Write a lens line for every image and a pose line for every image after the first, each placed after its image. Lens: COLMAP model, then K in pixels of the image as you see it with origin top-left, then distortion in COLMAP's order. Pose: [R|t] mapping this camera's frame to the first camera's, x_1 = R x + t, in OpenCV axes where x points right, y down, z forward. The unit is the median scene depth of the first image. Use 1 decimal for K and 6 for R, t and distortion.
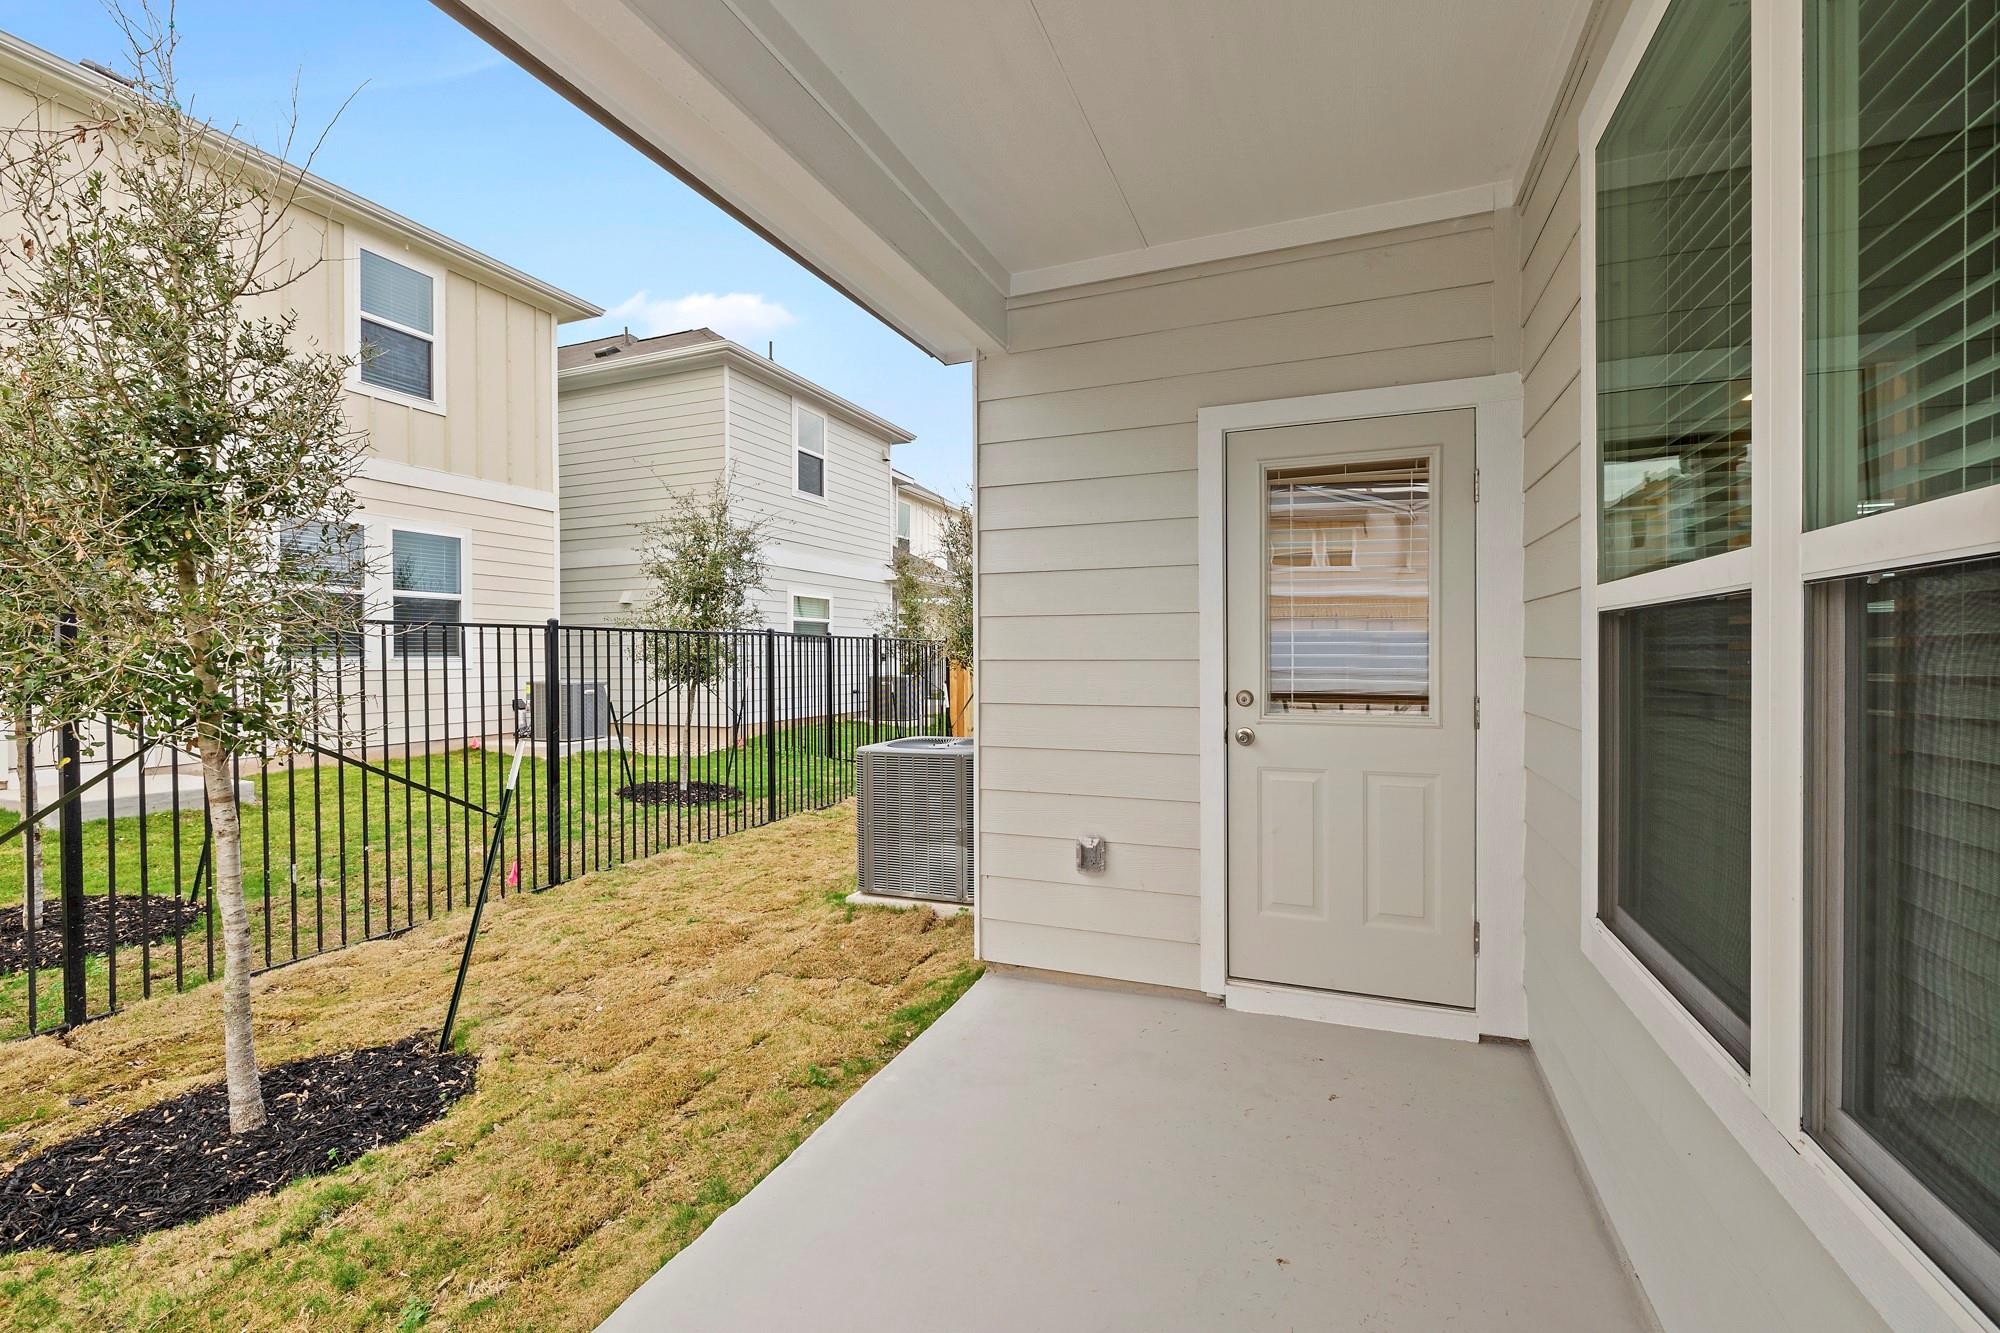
lens RADIAL K [[858.0, 0, 994.0], [0, 858.0, 647.6], [0, 0, 1]] dist [-0.000480, 0.000083]
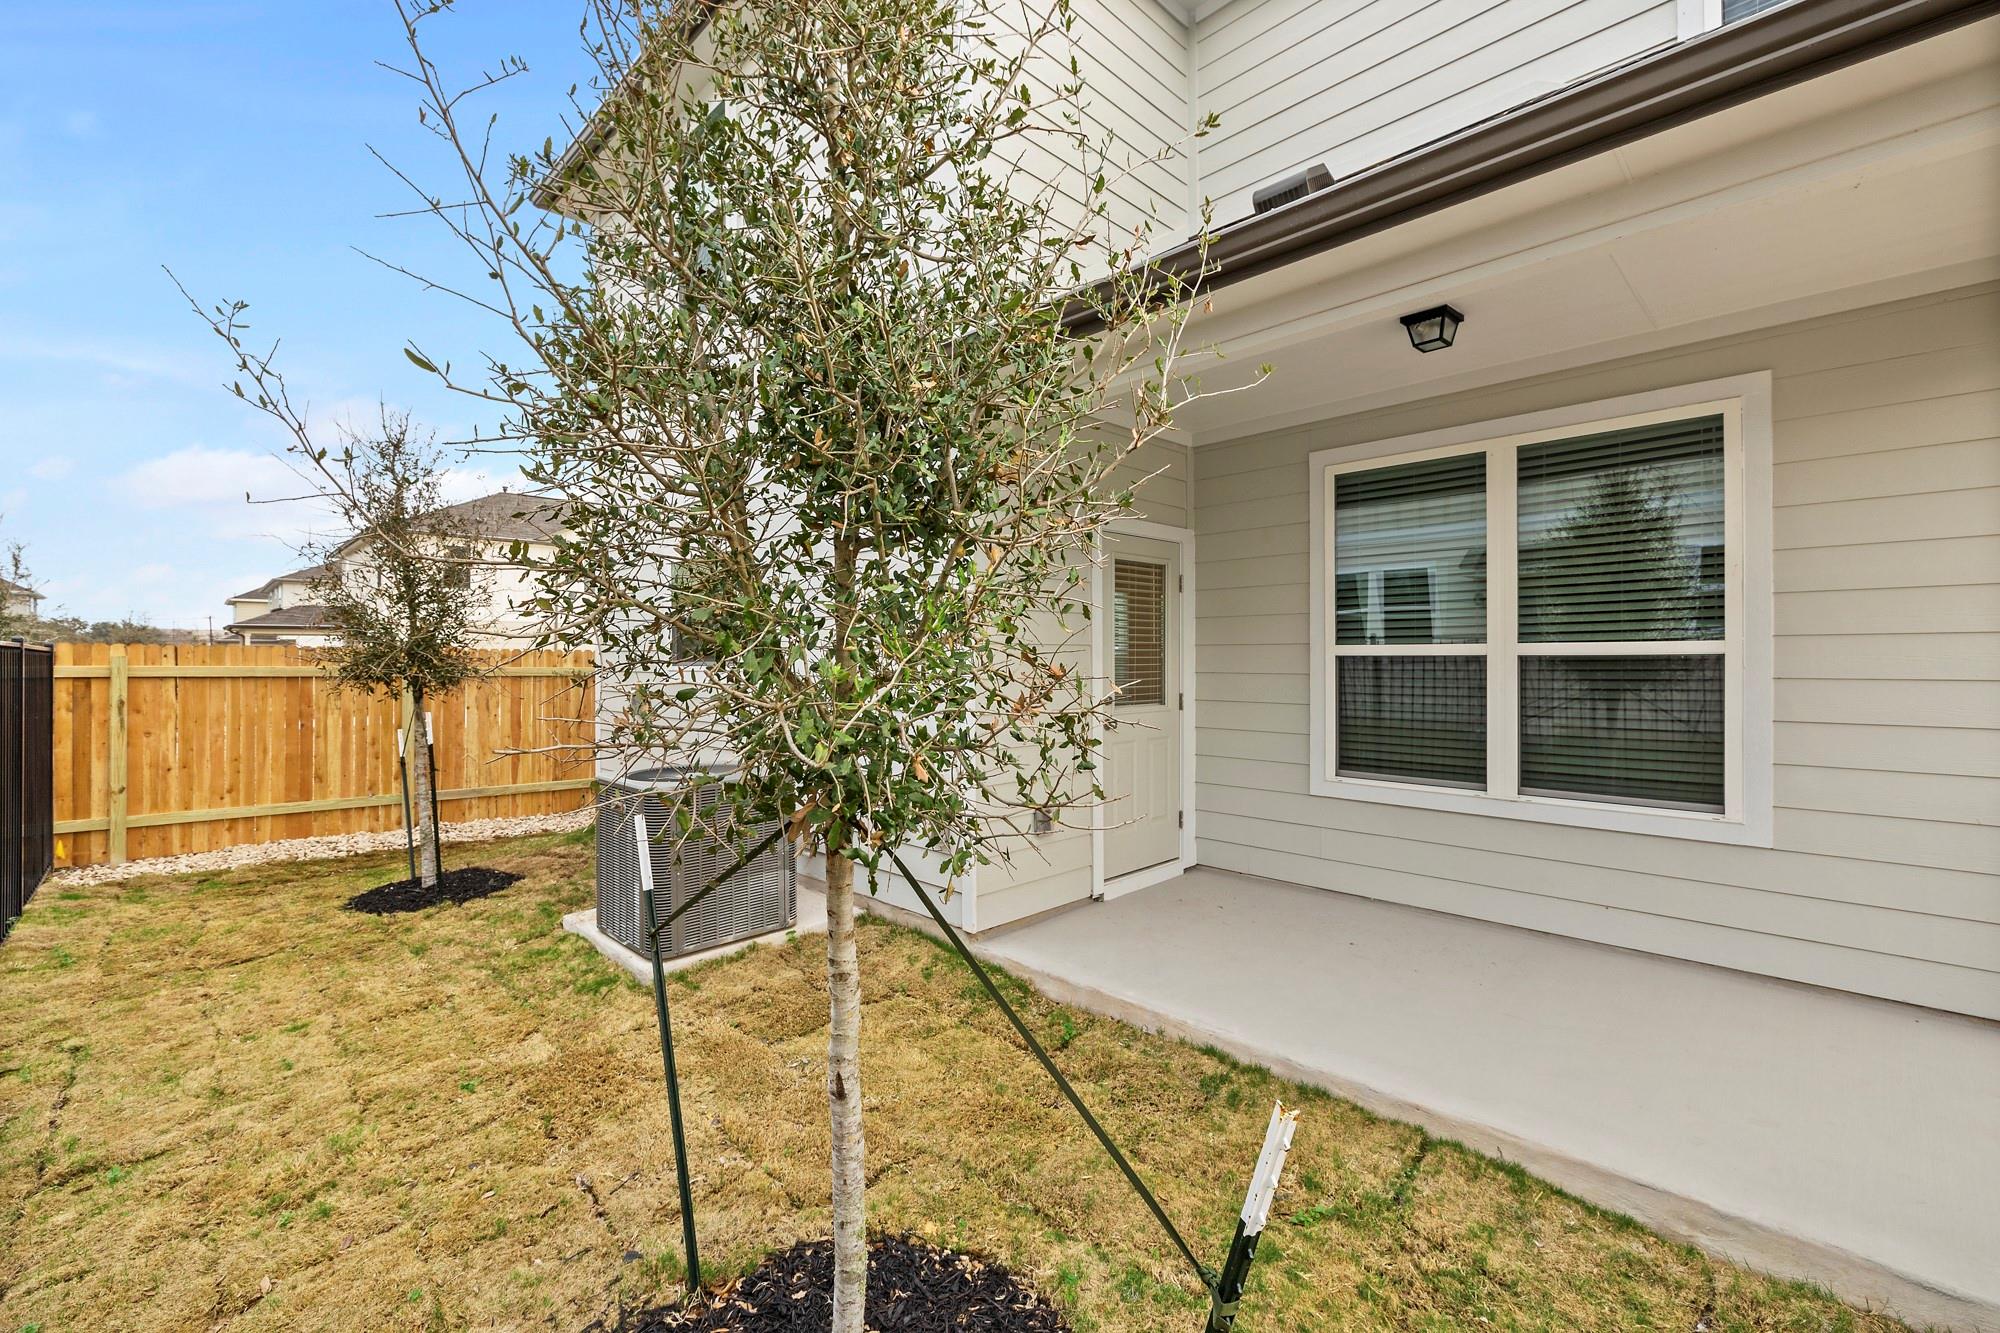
lens RADIAL K [[858.0, 0, 994.0], [0, 858.0, 647.6], [0, 0, 1]] dist [-0.000480, 0.000083]
pose [[0.391026, 0.014674, 0.920263, -1.236264], [-0.004781, 0.999892, -0.013912, -0.016357], [-0.920367, 0.001040, 0.391054, 0.569870]]
